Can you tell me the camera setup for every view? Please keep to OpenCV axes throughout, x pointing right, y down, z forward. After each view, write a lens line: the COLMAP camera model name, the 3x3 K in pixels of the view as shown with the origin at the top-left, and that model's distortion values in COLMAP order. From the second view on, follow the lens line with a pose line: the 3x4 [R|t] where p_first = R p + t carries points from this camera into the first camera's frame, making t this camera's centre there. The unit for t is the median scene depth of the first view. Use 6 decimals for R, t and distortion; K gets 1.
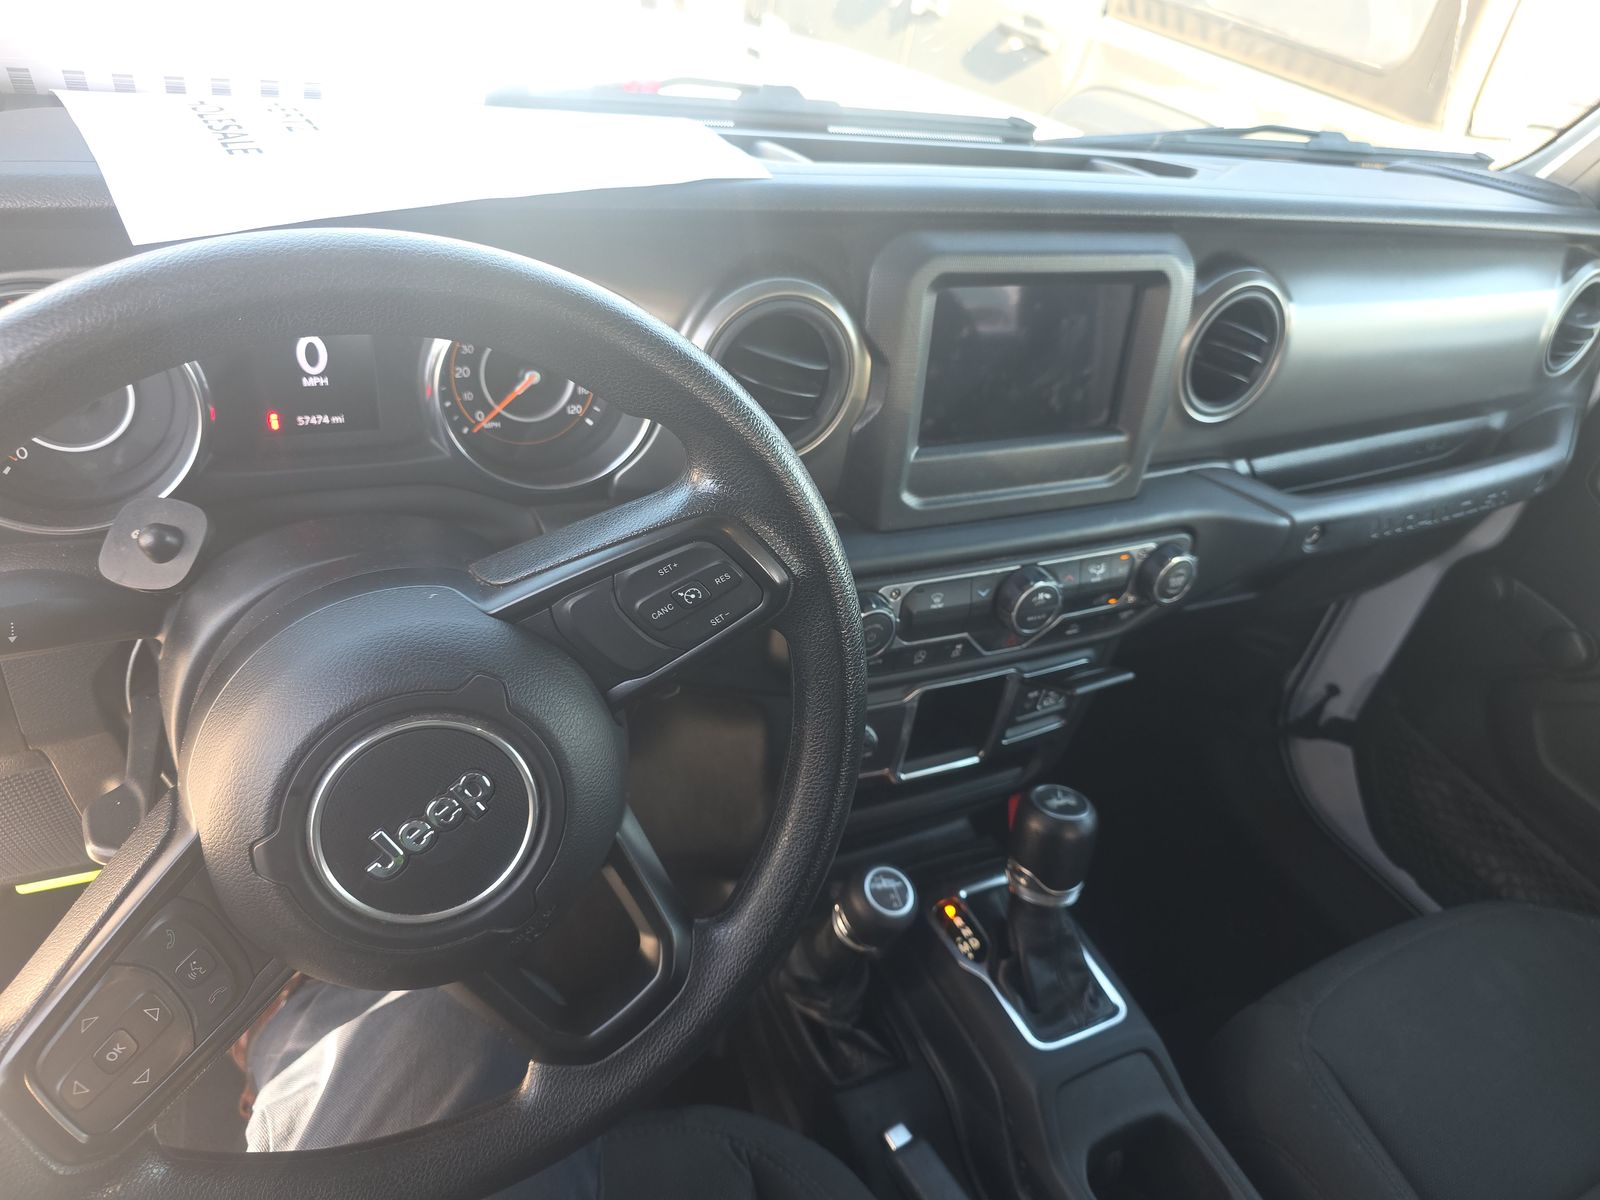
lens RADIAL K [[1105.1, 0, 800.0], [0, 1105.1, 600.0], [0, 0, 1]] dist [0.051629, -0.062973]
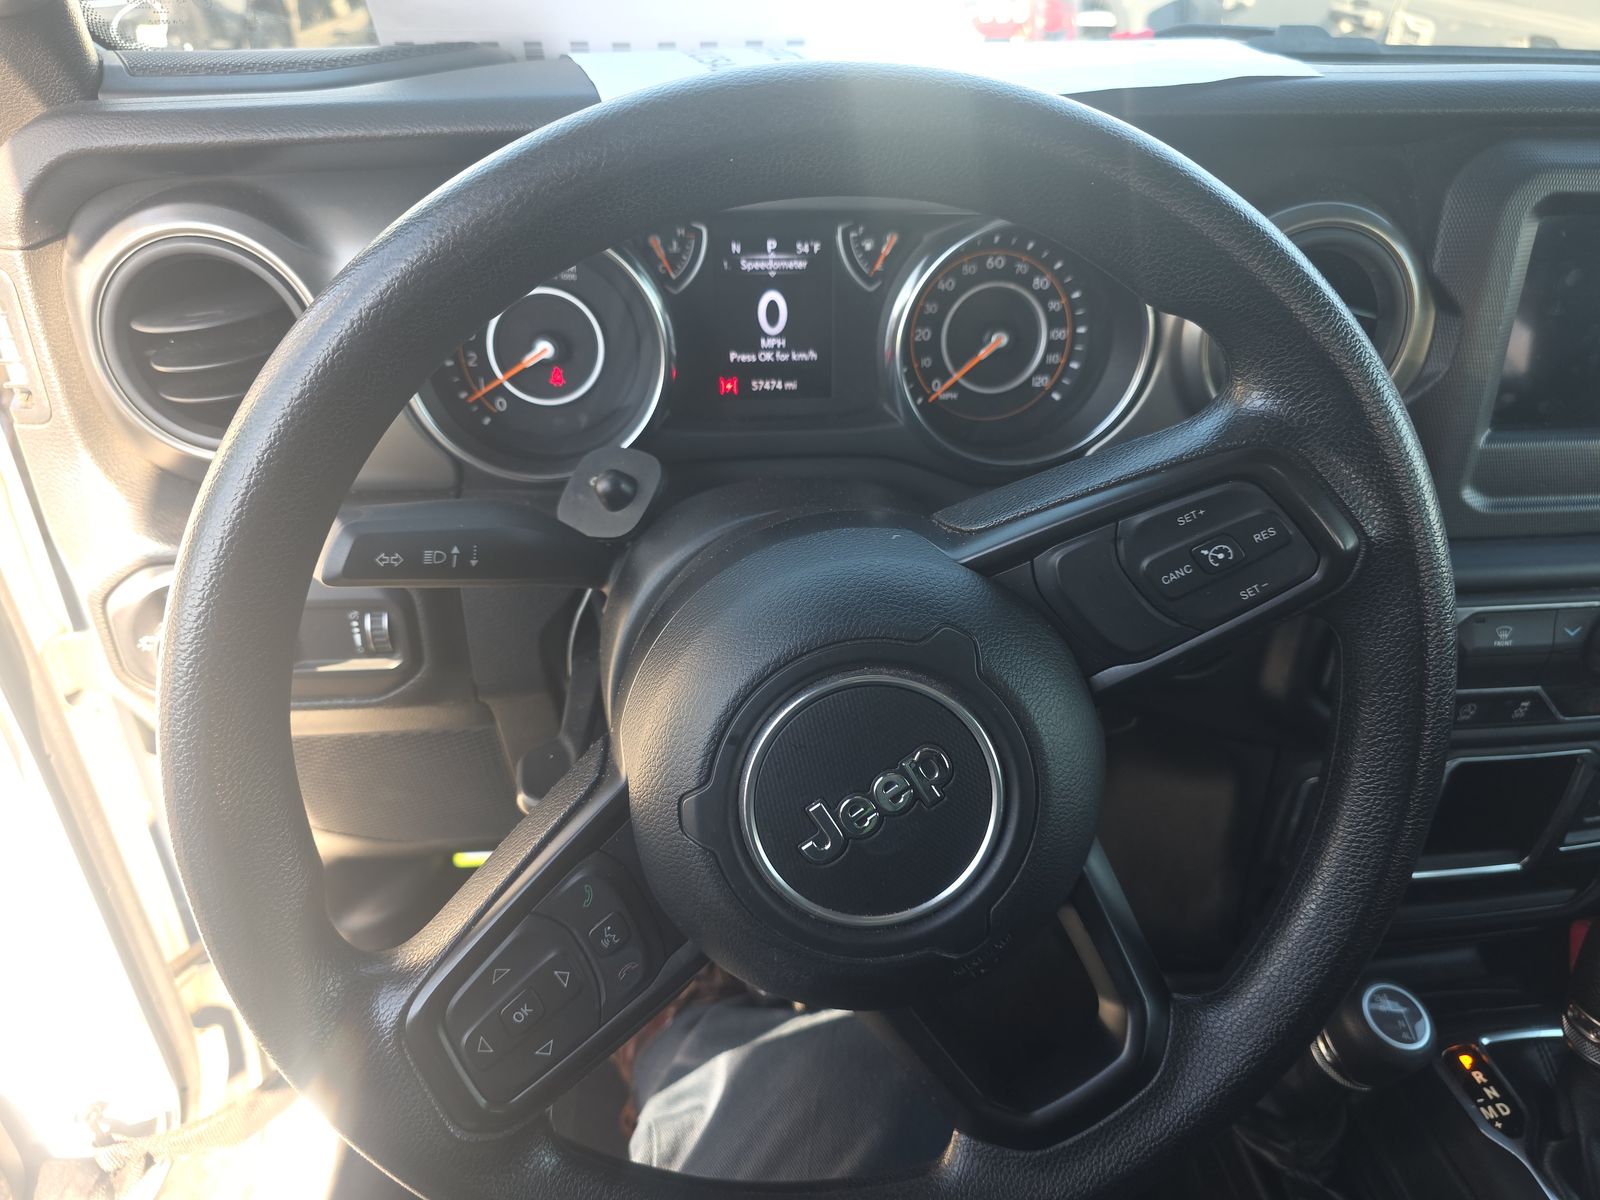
lens RADIAL K [[1130.3, 0, 800.0], [0, 1130.3, 600.0], [0, 0, 1]] dist [0.048549, -0.046329]
pose [[0.938717, 0.062179, -0.339034, -0.075440], [-0.084629, 0.995064, -0.051826, 0.068028], [0.334138, 0.077342, 0.939346, 0.125009]]
